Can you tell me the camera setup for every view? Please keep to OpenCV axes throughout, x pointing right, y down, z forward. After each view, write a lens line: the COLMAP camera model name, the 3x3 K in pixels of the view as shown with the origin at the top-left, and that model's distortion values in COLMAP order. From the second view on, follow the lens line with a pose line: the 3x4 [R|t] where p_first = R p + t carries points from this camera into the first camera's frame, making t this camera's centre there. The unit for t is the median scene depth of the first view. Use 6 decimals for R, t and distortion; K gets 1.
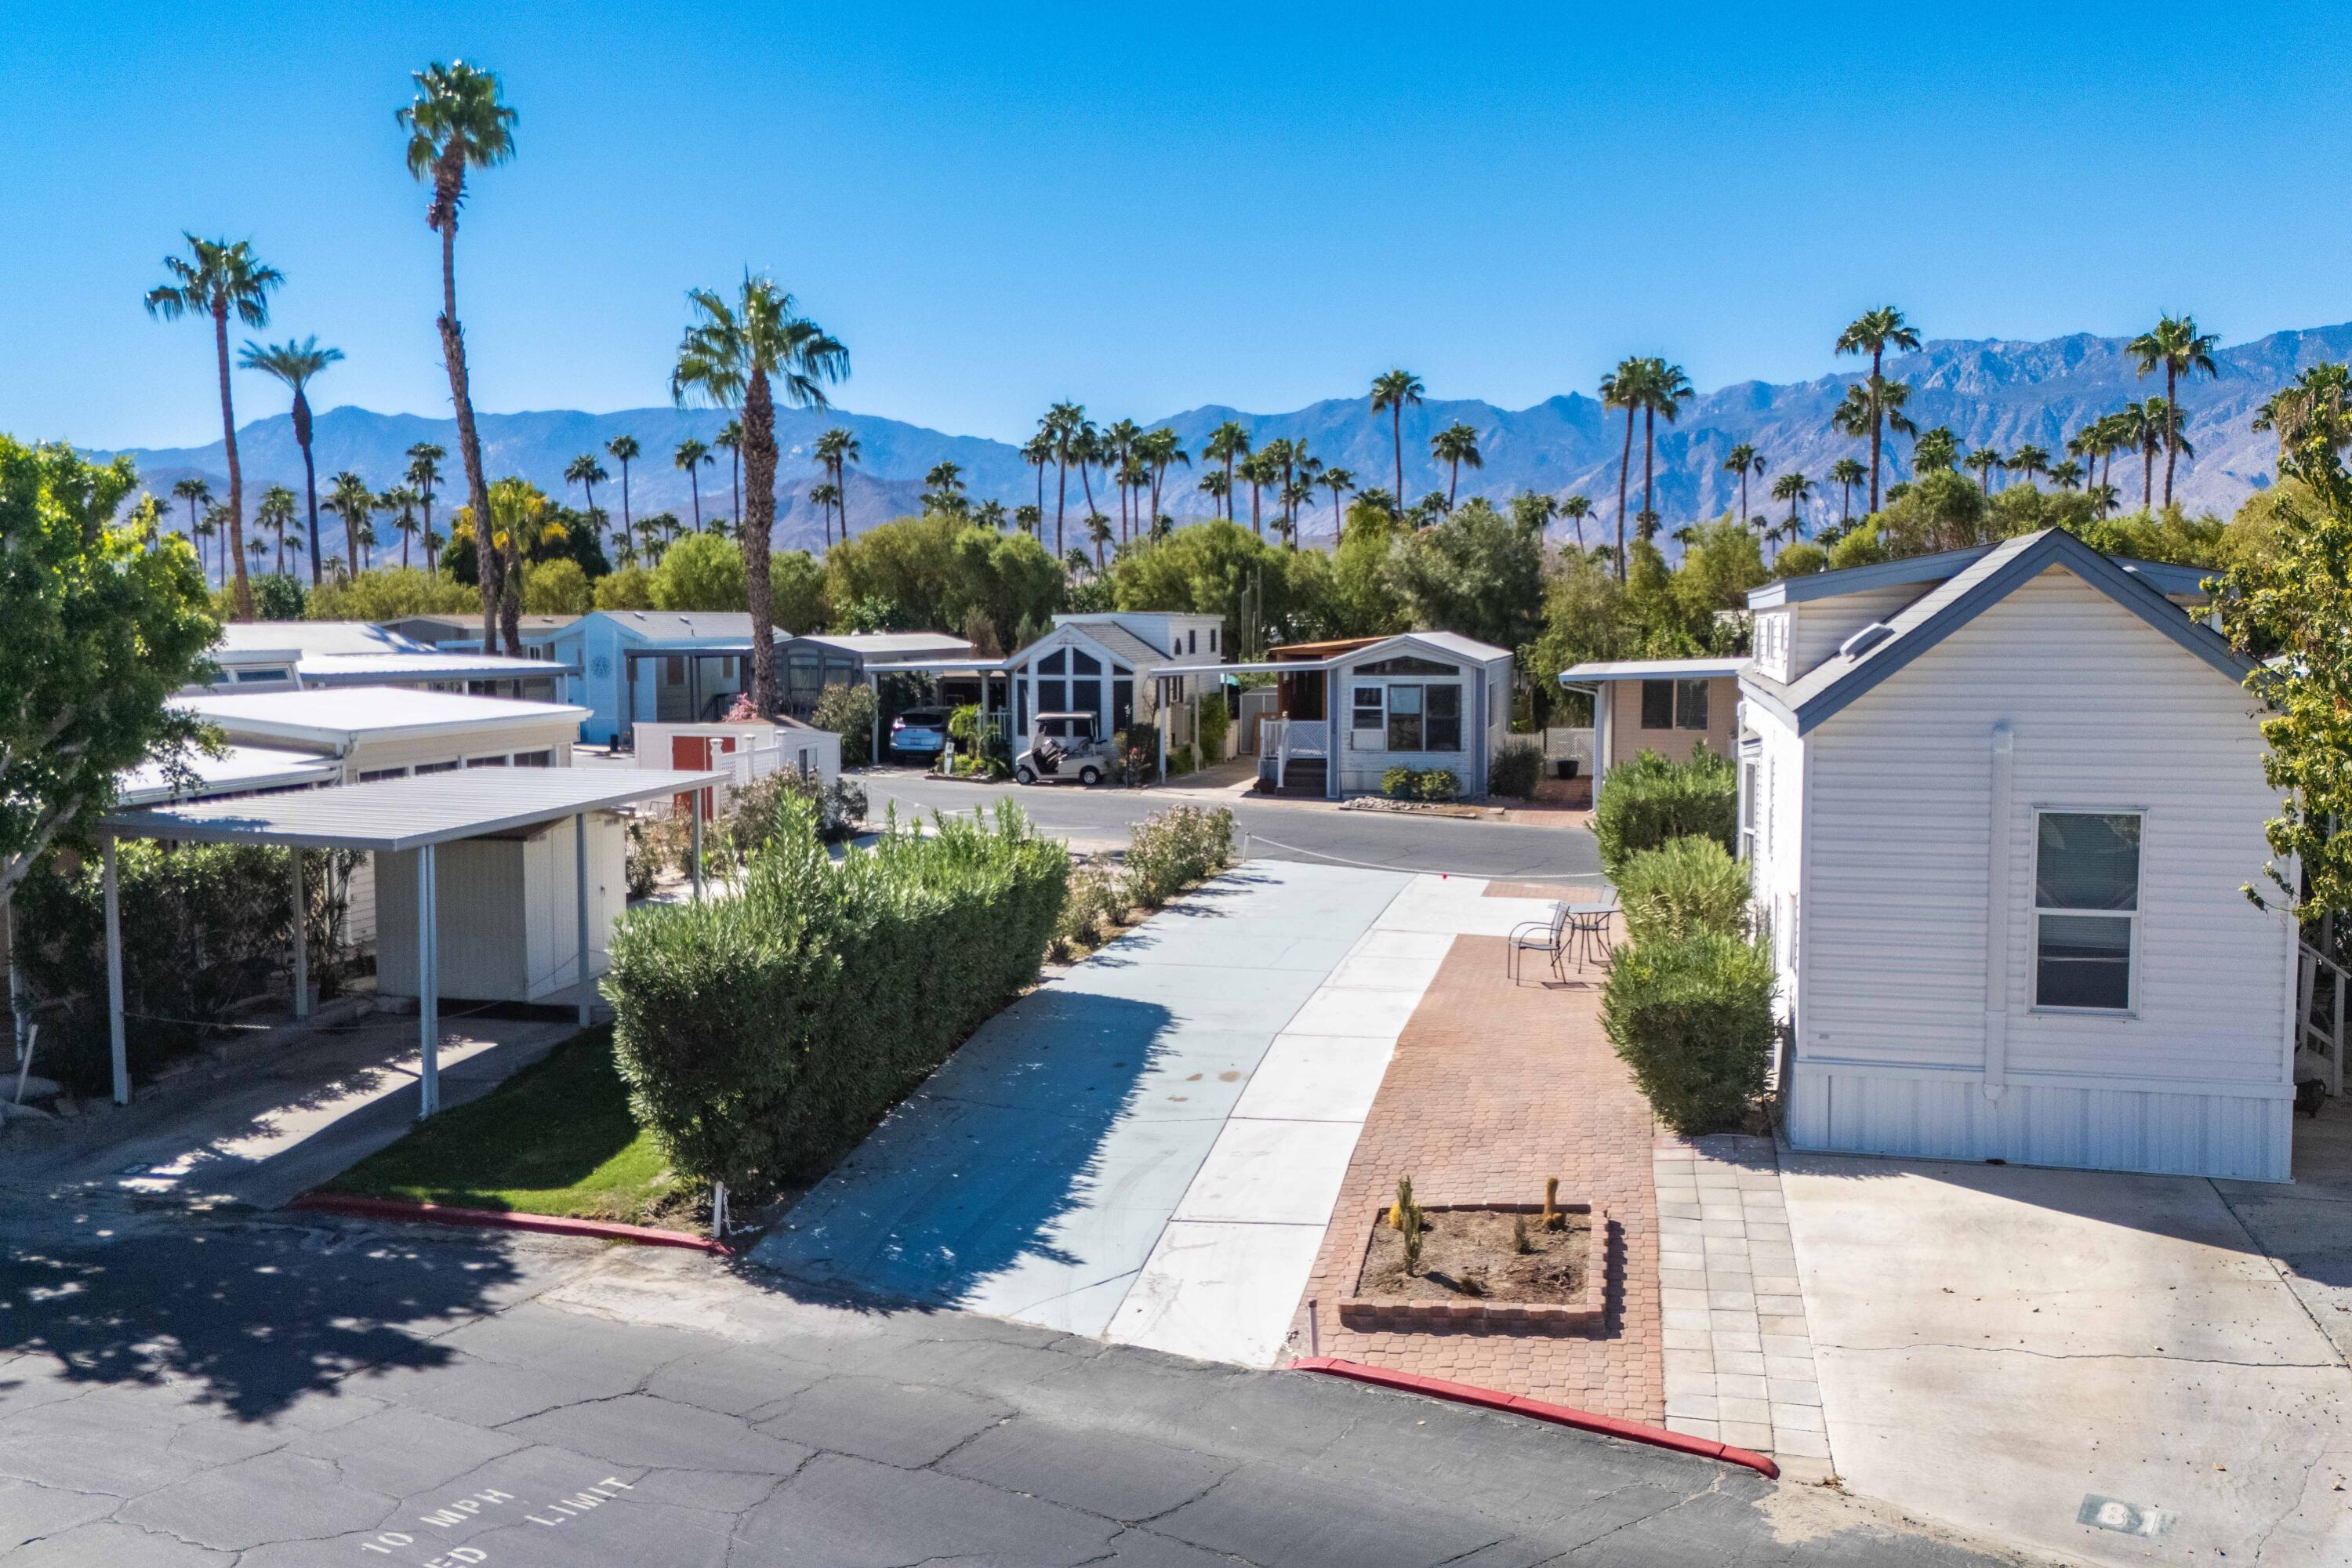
lens RADIAL K [[2041.6, 0, 1174.4], [0, 2041.6, 792.1], [0, 0, 1]] dist [0.106713, -0.139242]
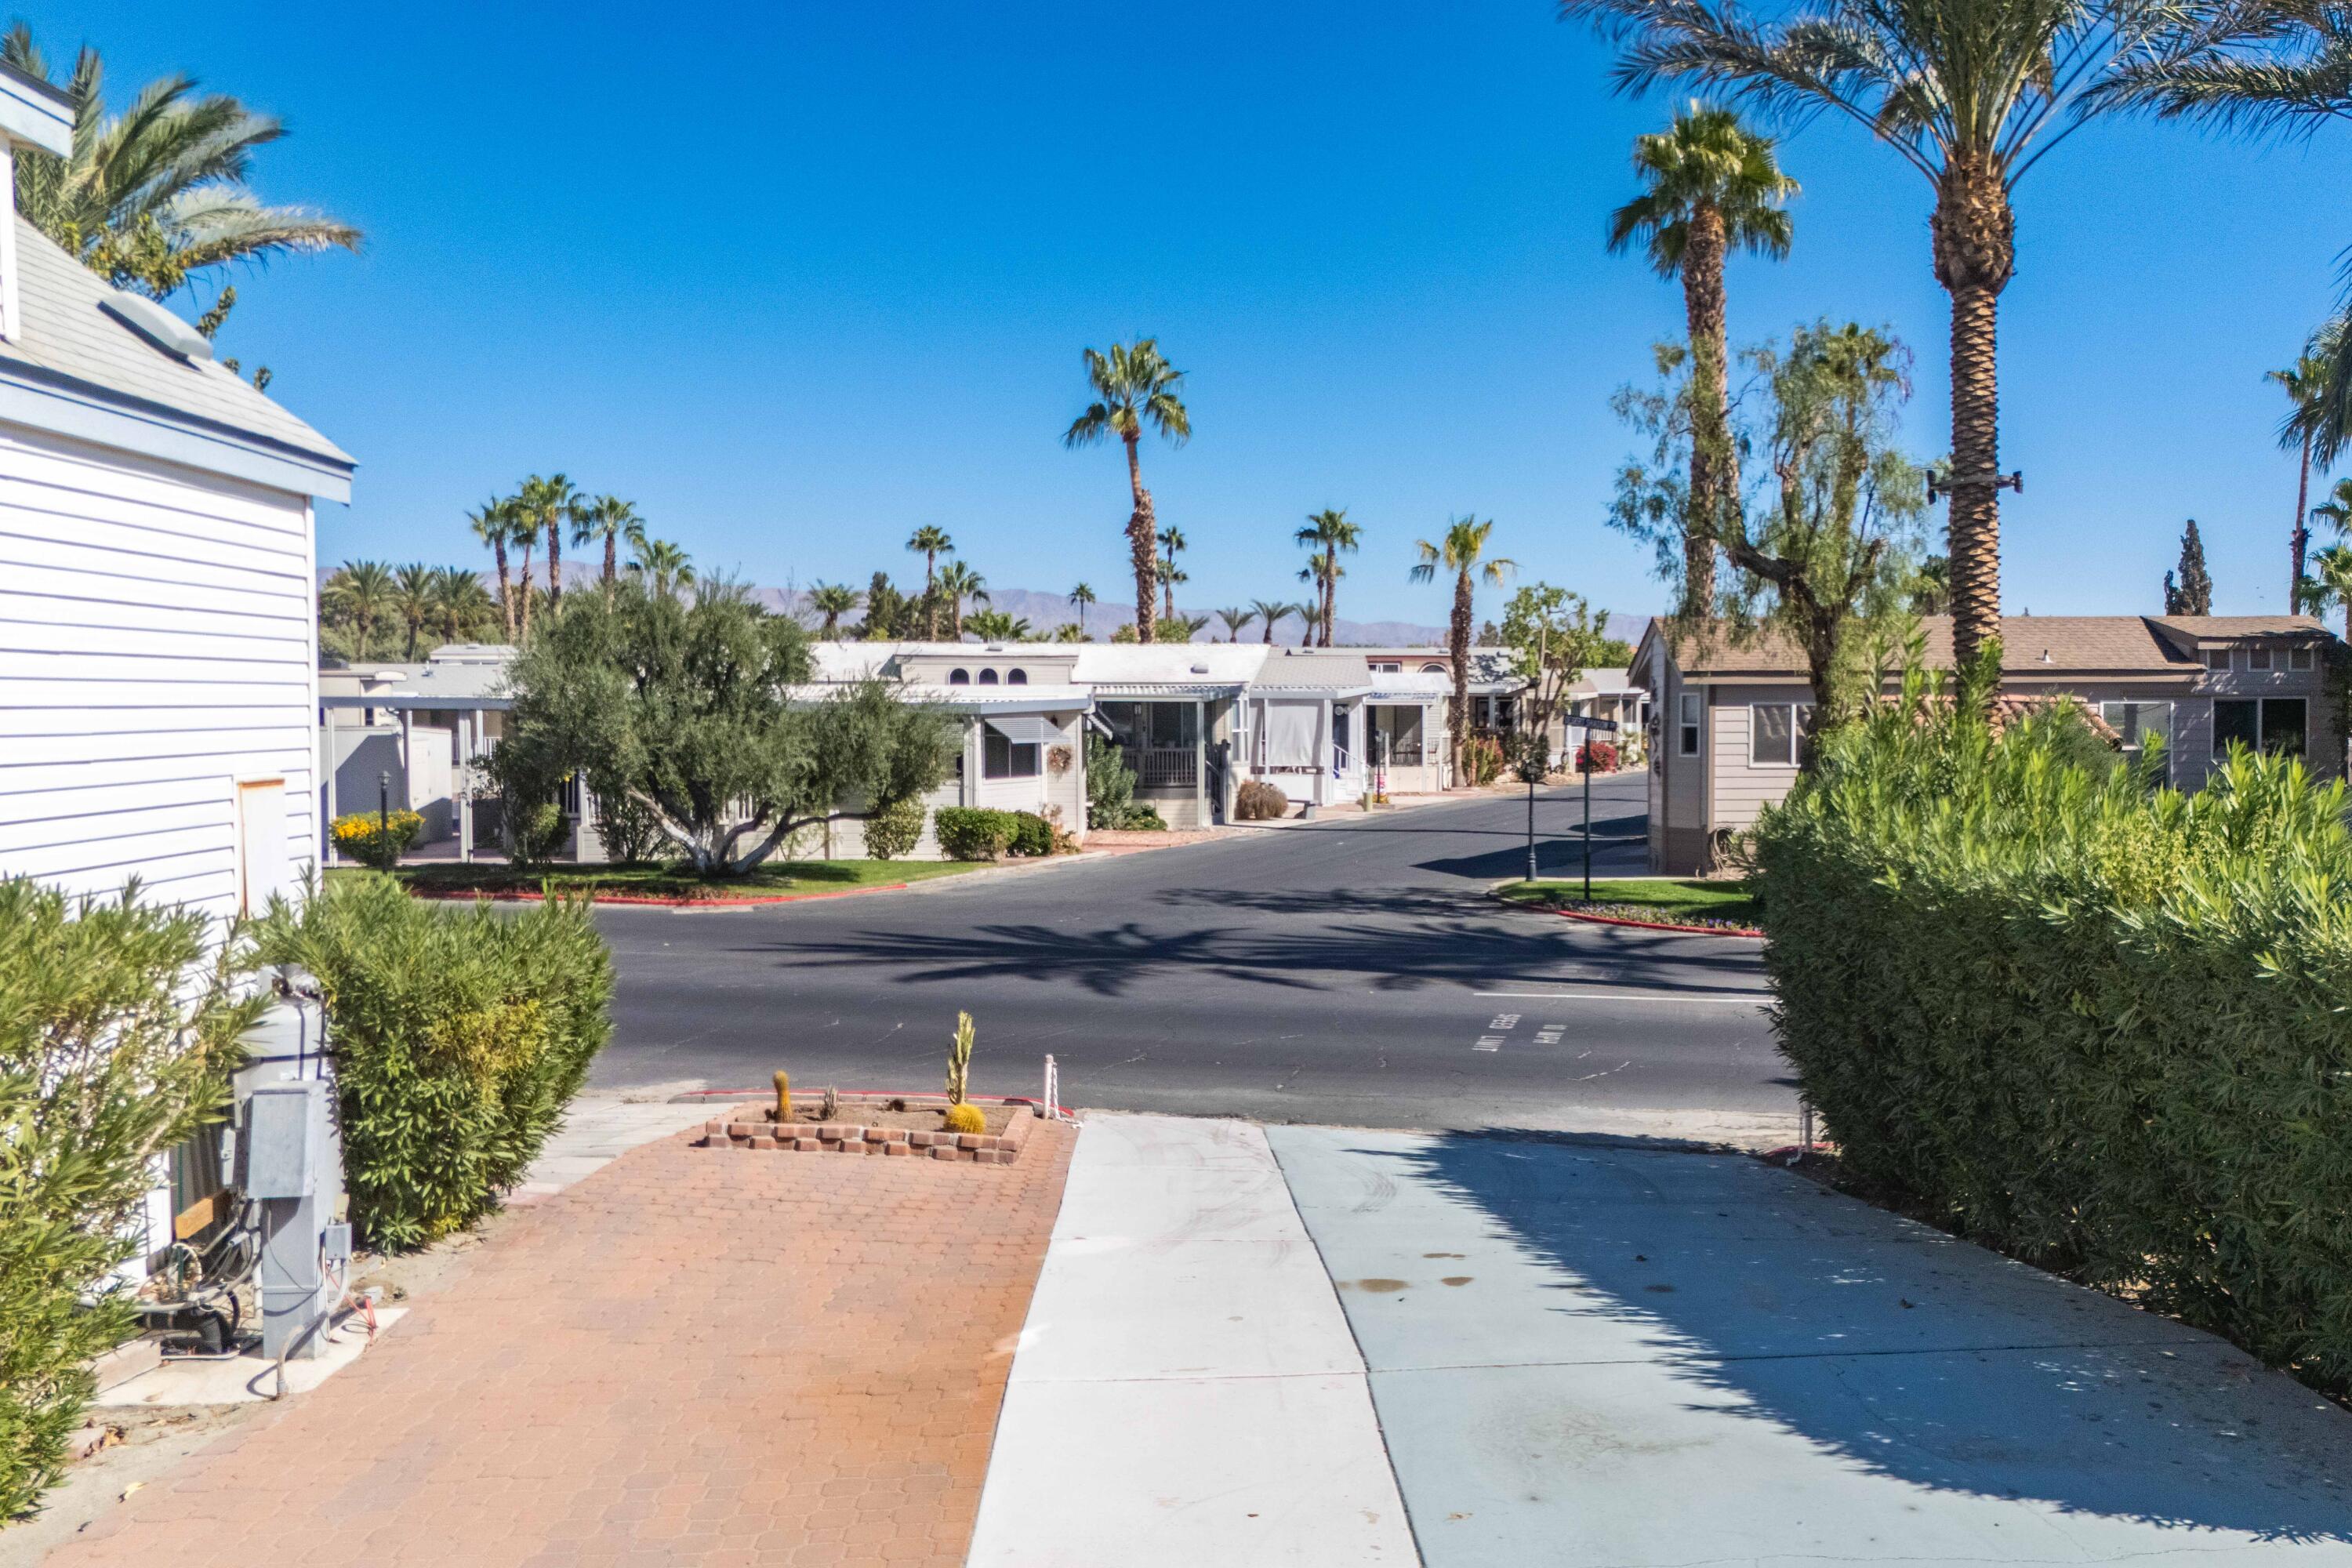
lens RADIAL K [[2041.6, 0, 1340.5], [0, 2041.6, 767.9], [0, 0, 1]] dist [0.106713, -0.139242]
pose [[-0.953156, 0.010779, -0.302287, 0.072540], [-0.023215, 0.993810, 0.108639, -0.008351], [0.301587, 0.110568, -0.947006, 0.604669]]
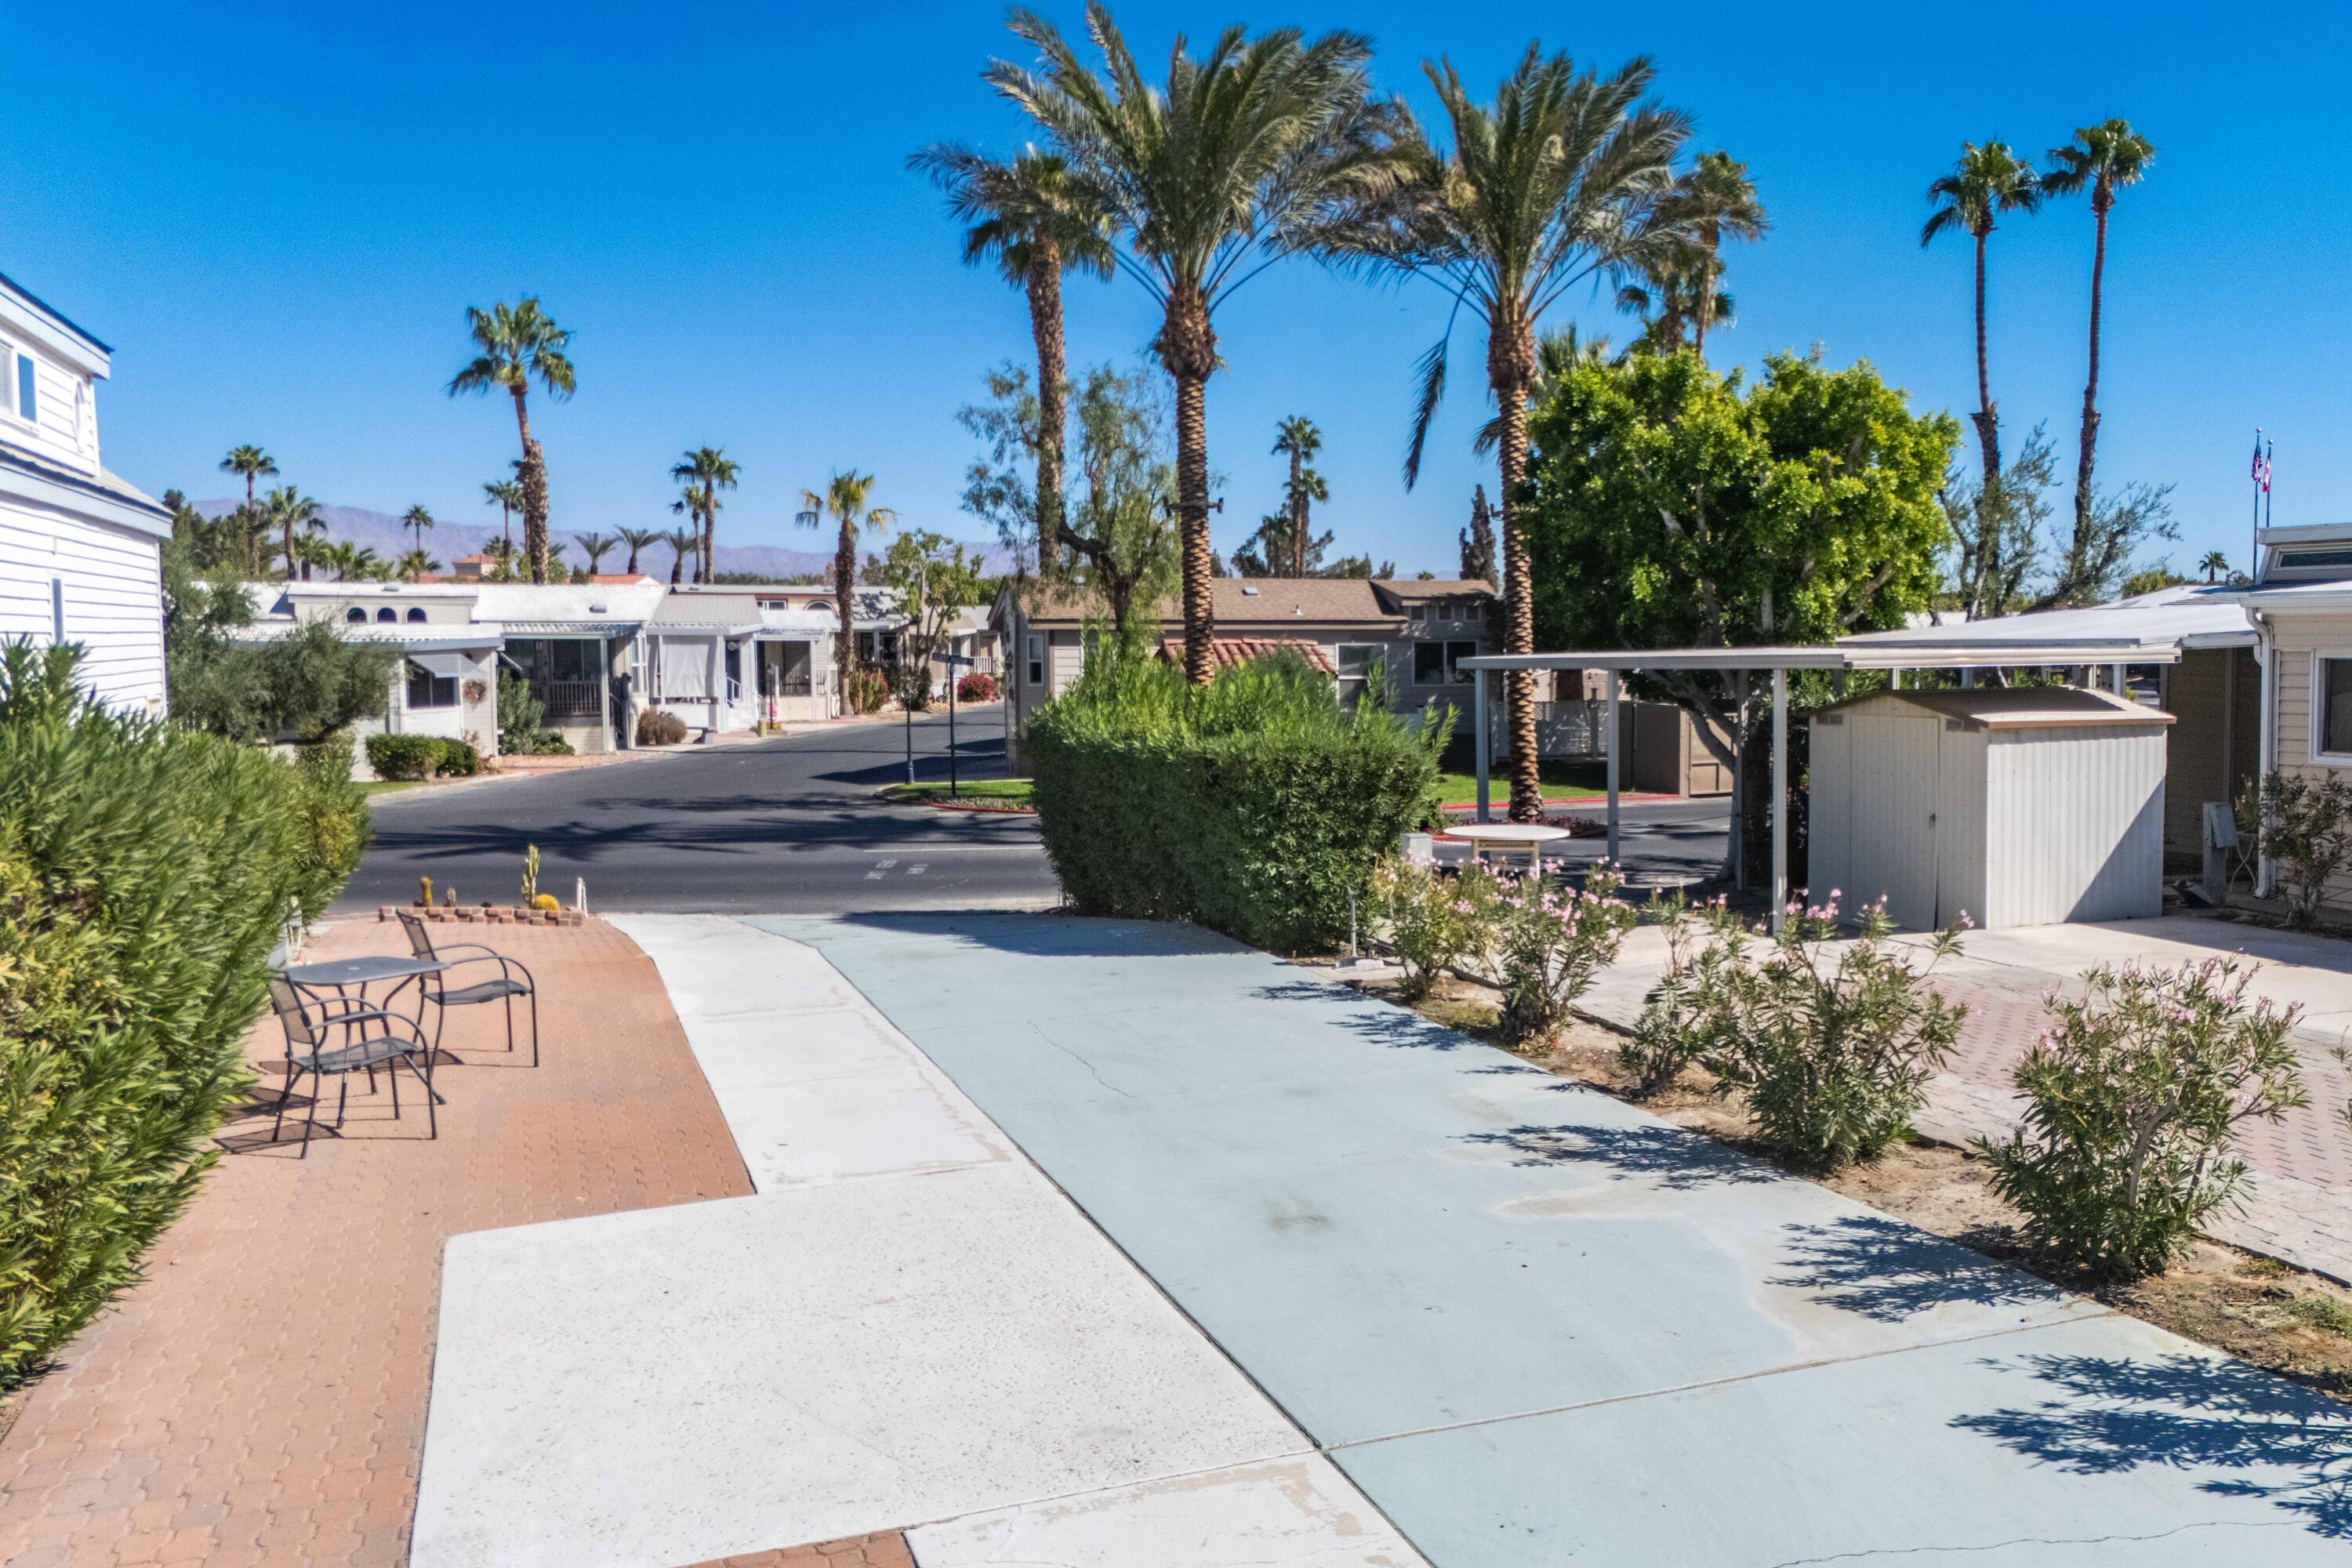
lens RADIAL K [[2041.6, 0, 1396.0], [0, 2041.6, 788.0], [0, 0, 1]] dist [0.106713, -0.139242]
pose [[-0.809386, 0.044905, -0.585558, 0.151268], [-0.046502, 0.989041, 0.140125, -0.028737], [0.585433, 0.140645, -0.798428, 0.804016]]
